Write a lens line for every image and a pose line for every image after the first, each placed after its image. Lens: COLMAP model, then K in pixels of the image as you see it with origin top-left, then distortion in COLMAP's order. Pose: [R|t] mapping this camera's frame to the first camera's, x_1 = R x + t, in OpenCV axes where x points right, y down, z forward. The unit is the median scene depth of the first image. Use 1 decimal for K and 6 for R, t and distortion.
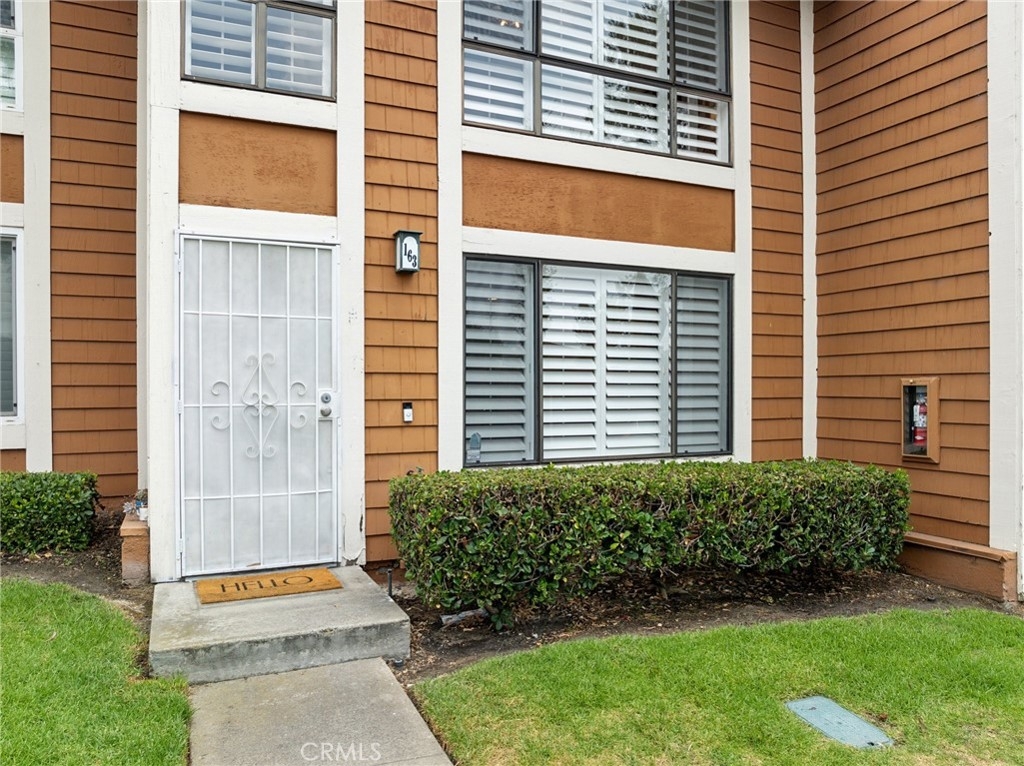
lens RADIAL K [[737.5, 0, 518.2], [0, 737.5, 390.6], [0, 0, 1]] dist [-0.037348, 0.008572]
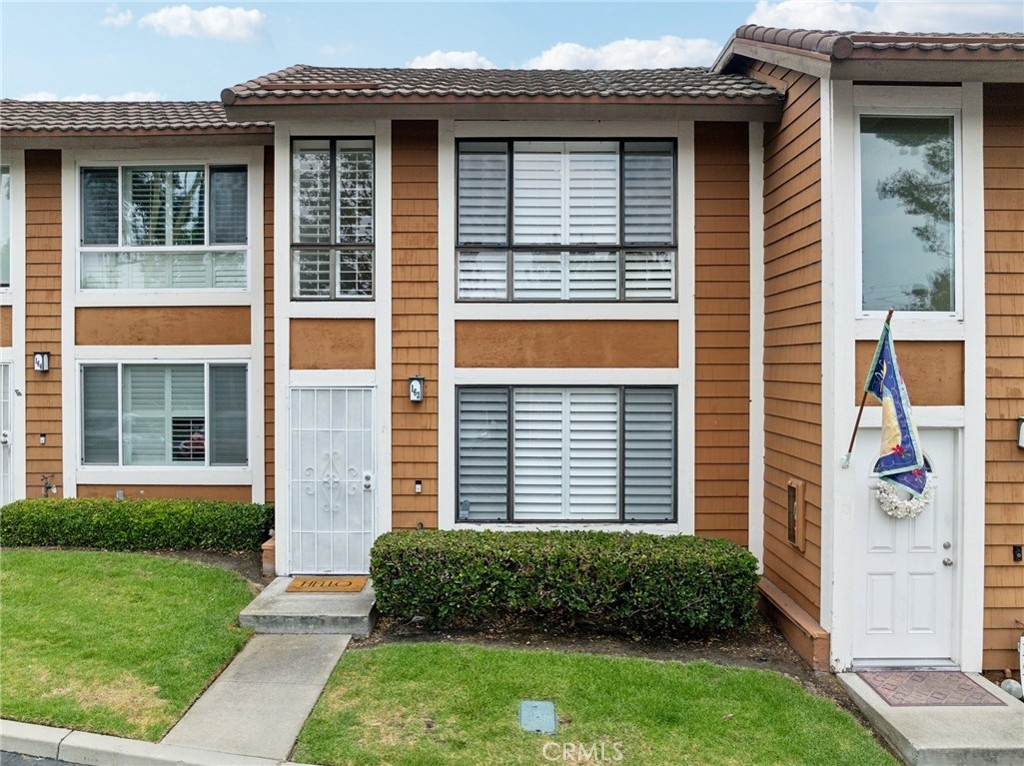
lens RADIAL K [[736.8, 0, 513.6], [0, 736.8, 363.9], [0, 0, 1]] dist [-0.027062, -0.008143]
pose [[0.905669, 0.002713, -0.423978, 0.773888], [-0.004597, 0.999984, -0.003420, -0.251699], [0.423961, 0.005046, 0.905666, -0.402364]]
